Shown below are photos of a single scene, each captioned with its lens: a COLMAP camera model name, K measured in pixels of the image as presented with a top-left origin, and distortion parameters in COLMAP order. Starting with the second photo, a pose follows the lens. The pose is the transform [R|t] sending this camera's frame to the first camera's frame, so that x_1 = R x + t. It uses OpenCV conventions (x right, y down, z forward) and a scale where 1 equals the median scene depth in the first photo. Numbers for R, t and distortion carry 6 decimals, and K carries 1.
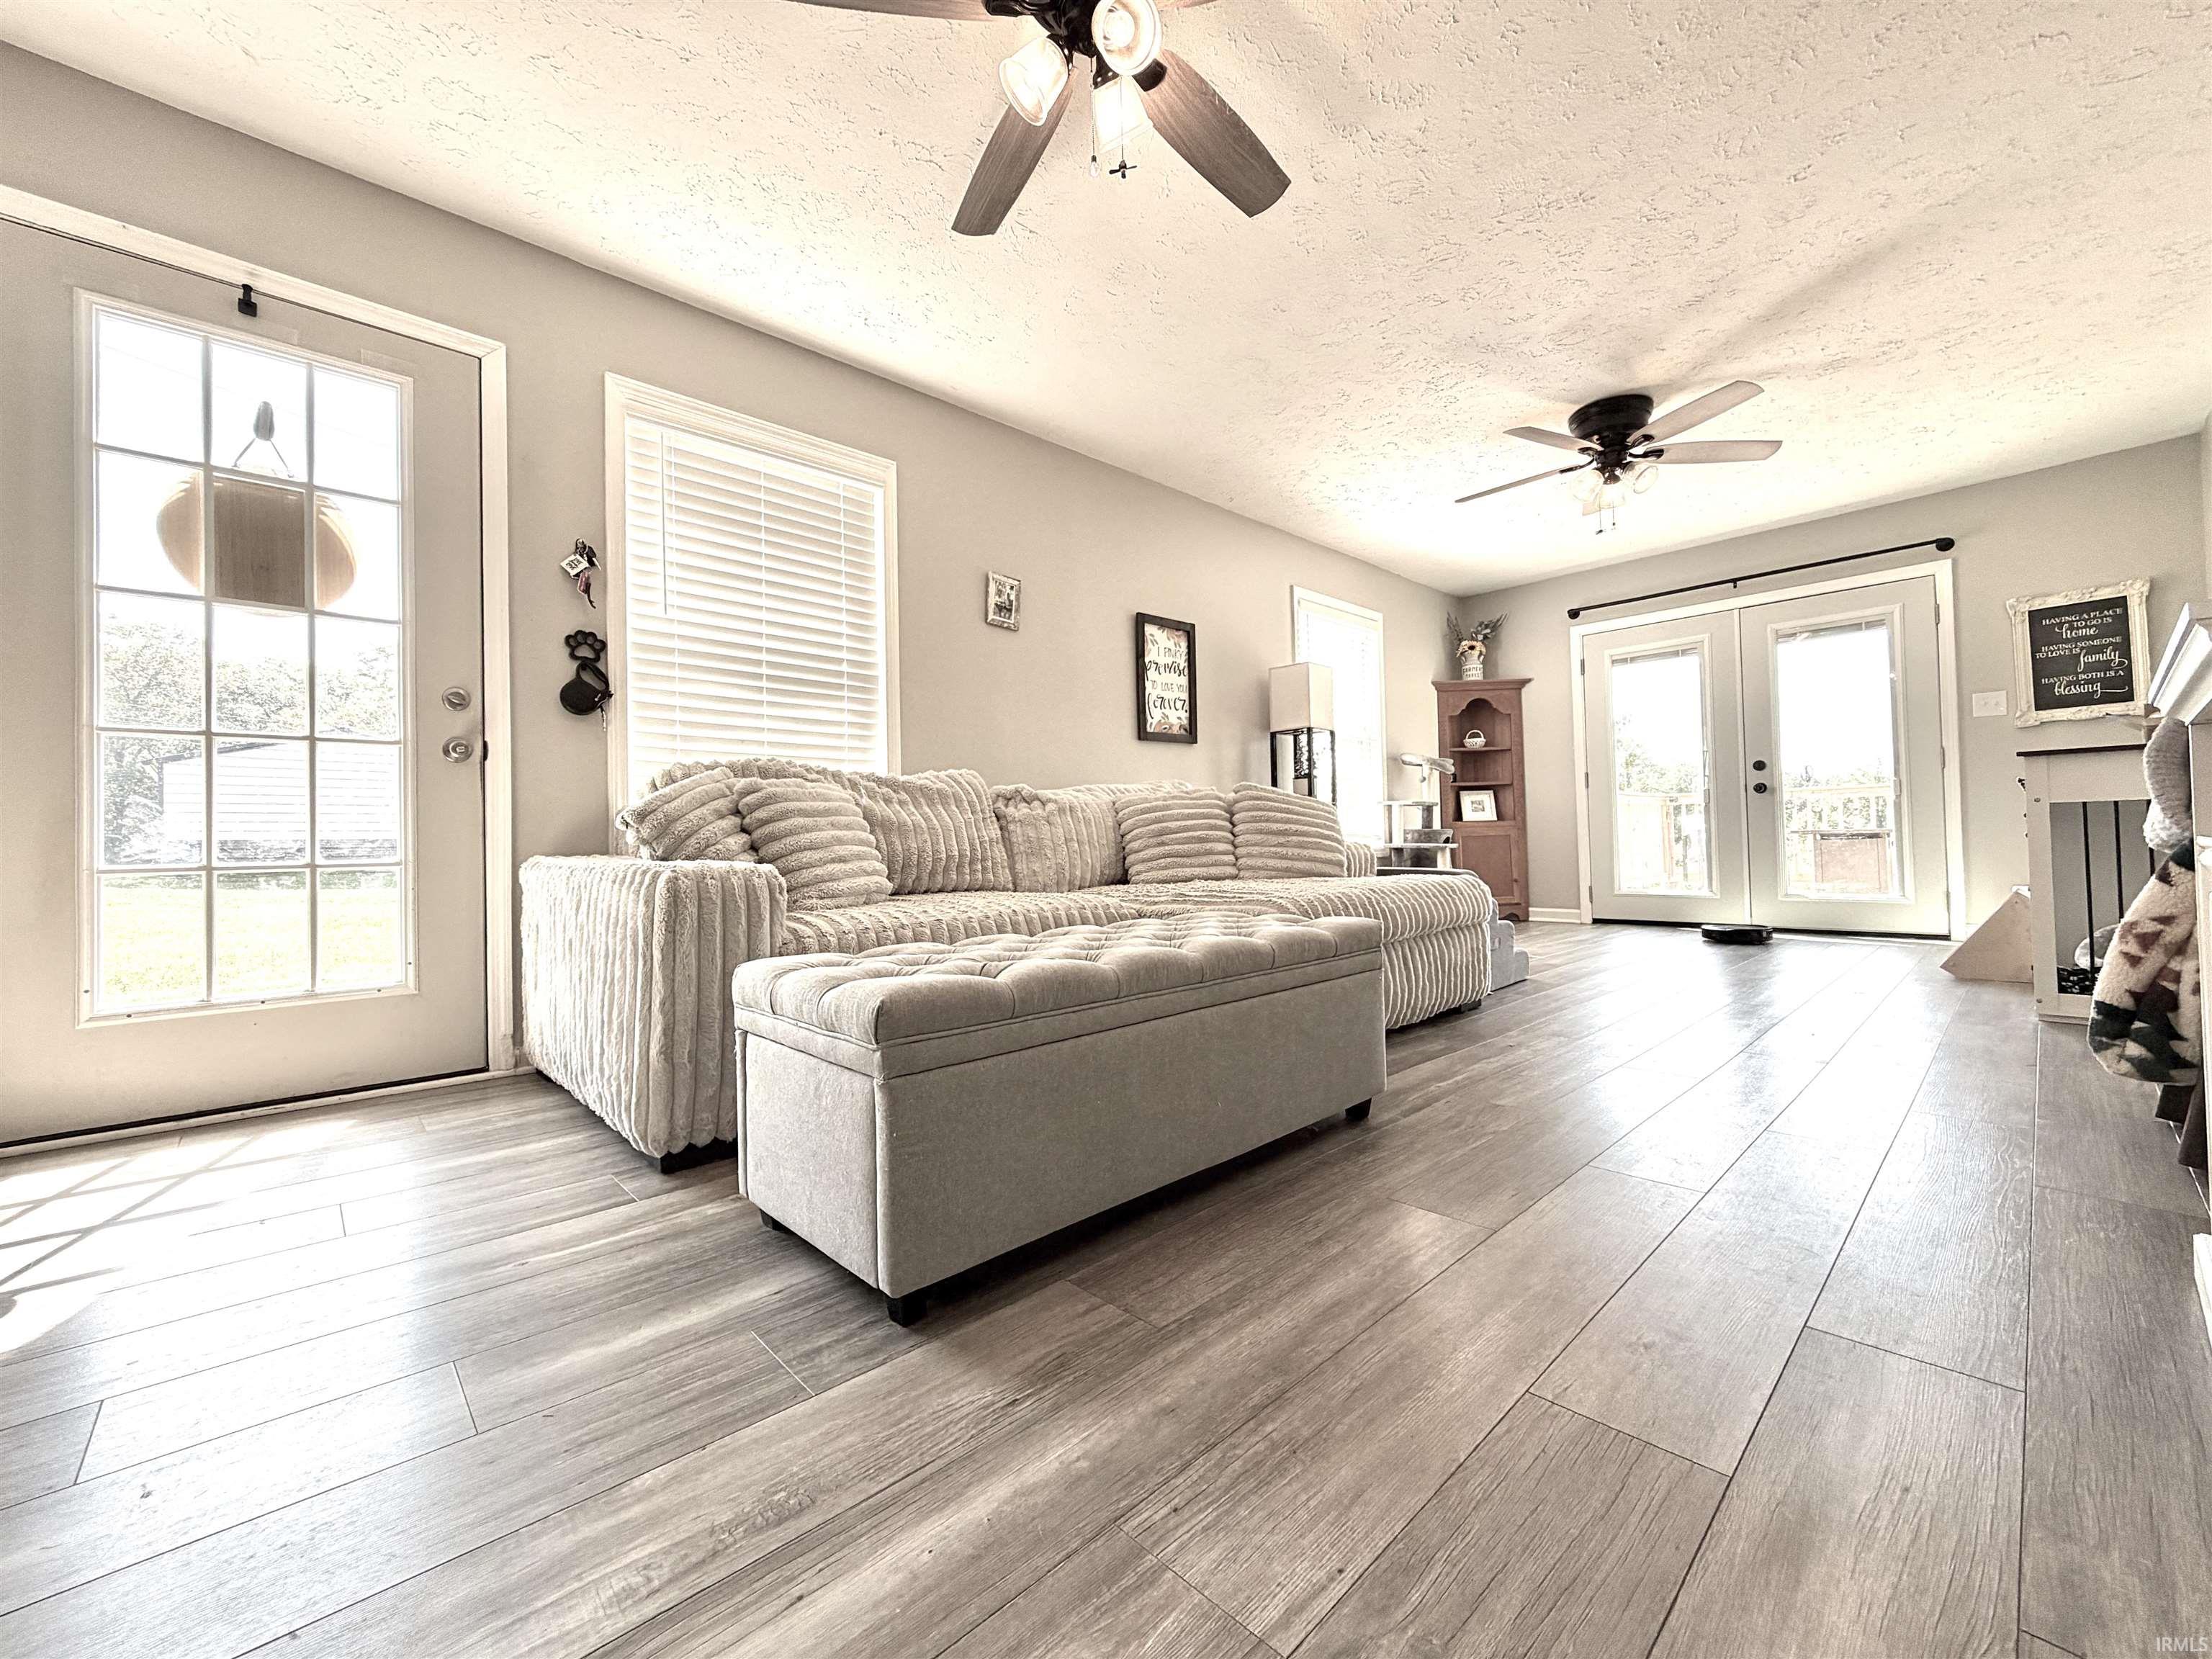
lens RADIAL K [[878.1, 0, 1101.1], [0, 878.1, 826.6], [0, 0, 1]] dist [-0.000692, -0.000008]
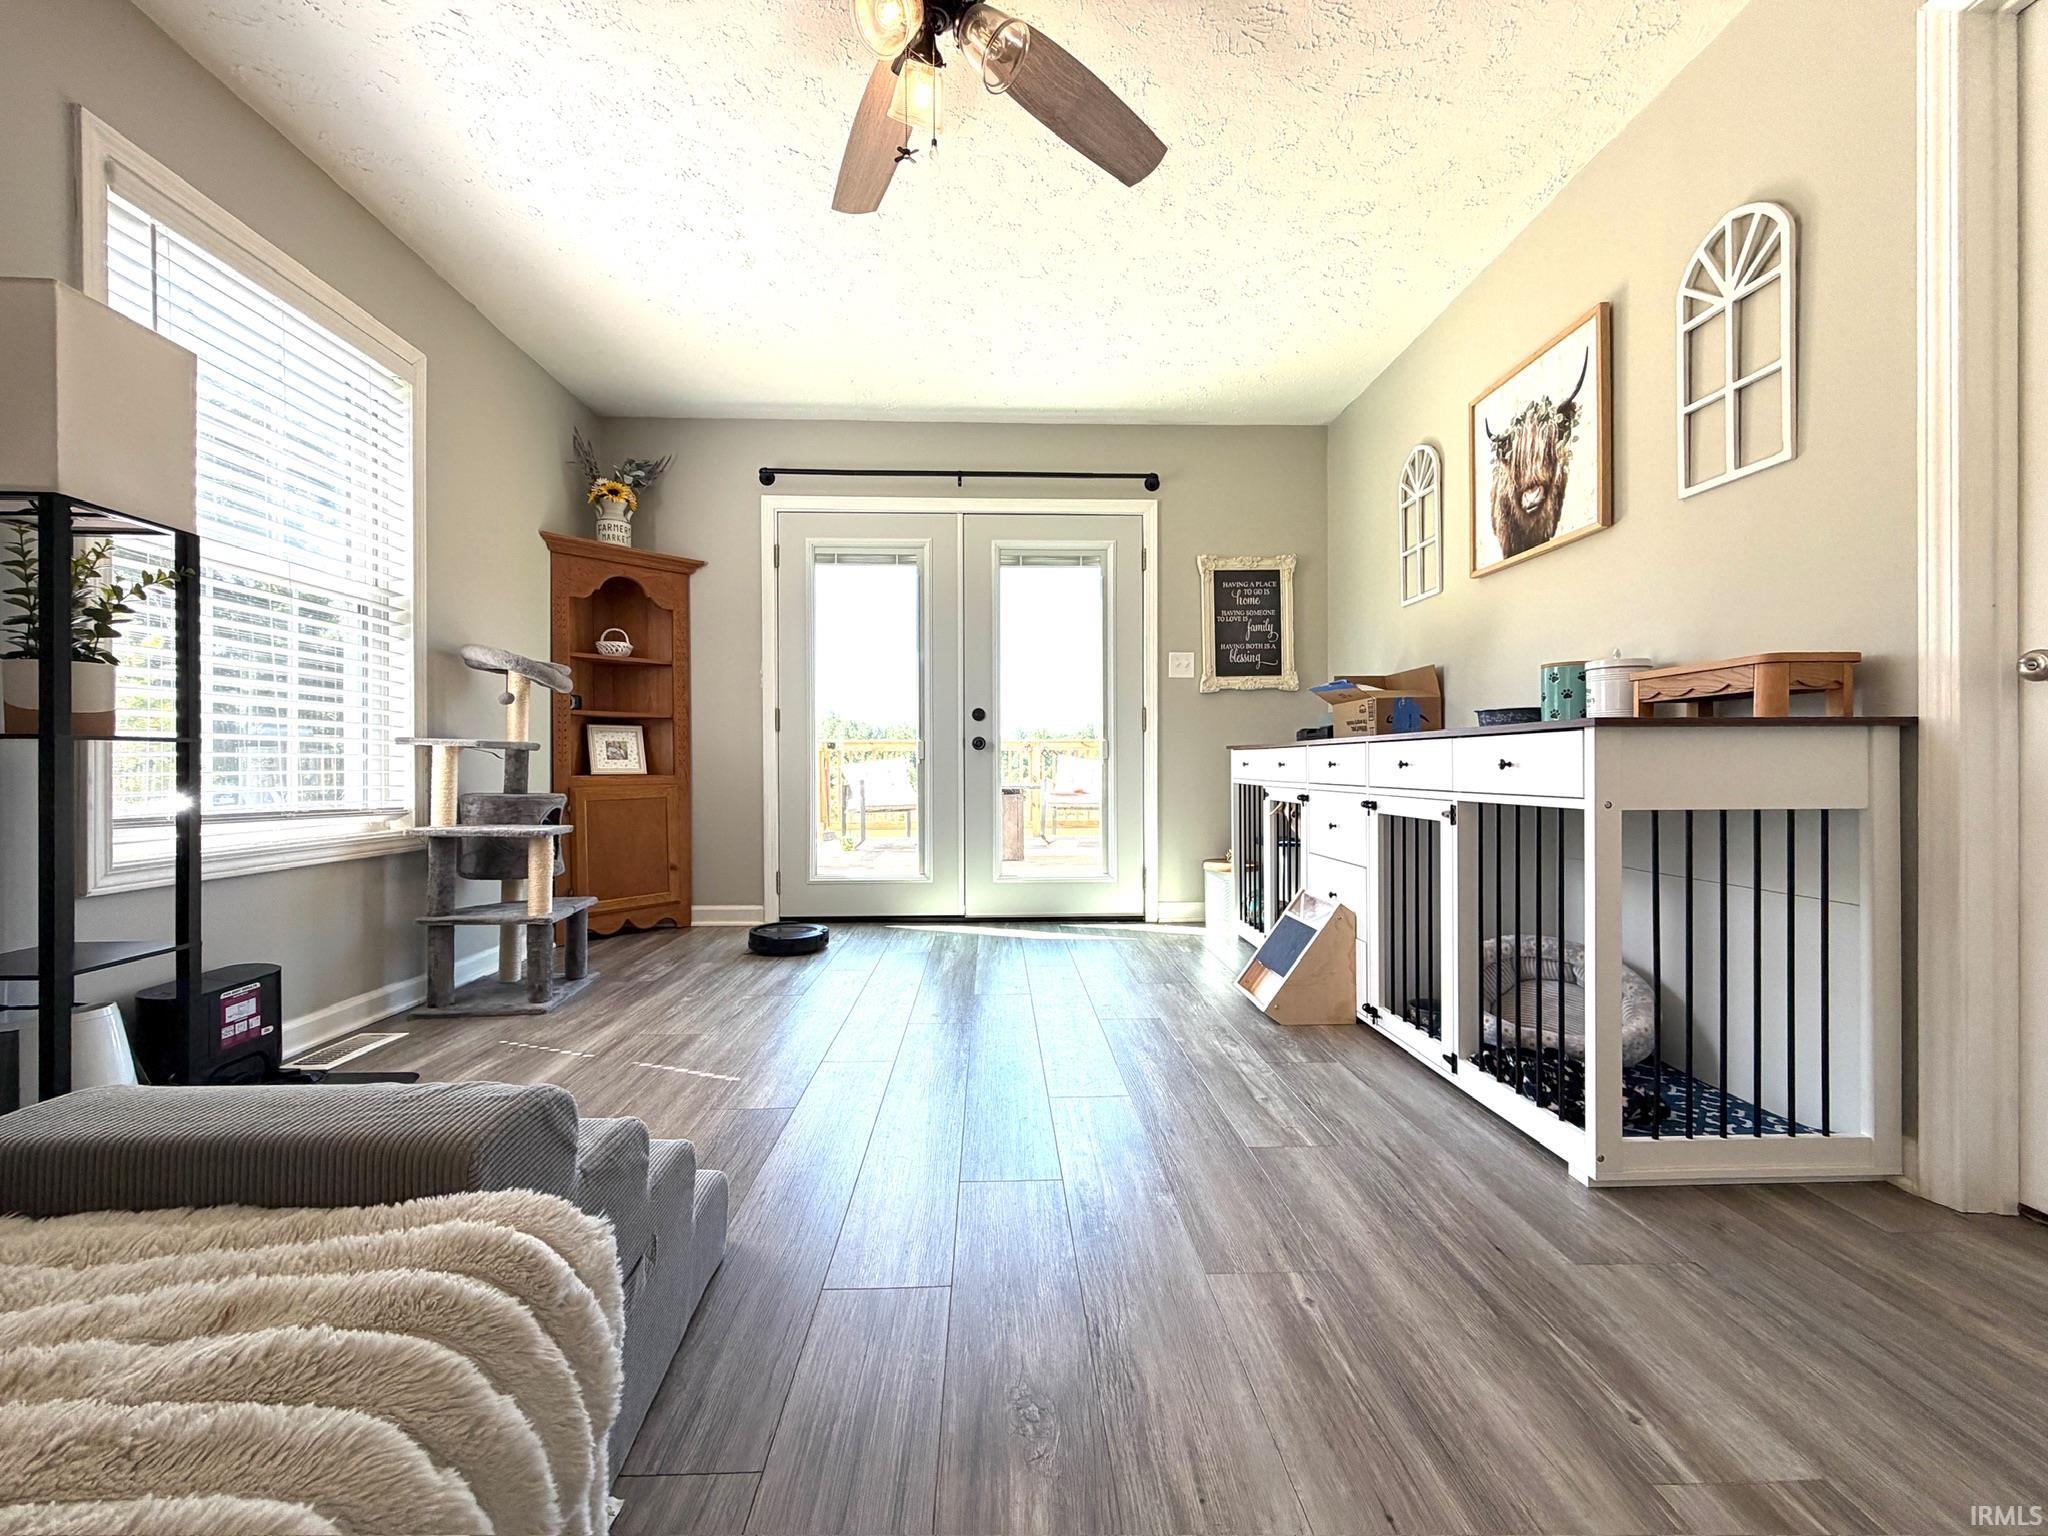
lens RADIAL K [[813.0, 0, 1015.7], [0, 813.0, 768.1], [0, 0, 1]] dist [-0.000692, -0.000008]
pose [[0.657791, 0.017470, 0.752998, 0.268822], [-0.026912, 0.999638, 0.000318, -0.027708], [-0.752719, -0.020474, 0.658023, 0.604393]]
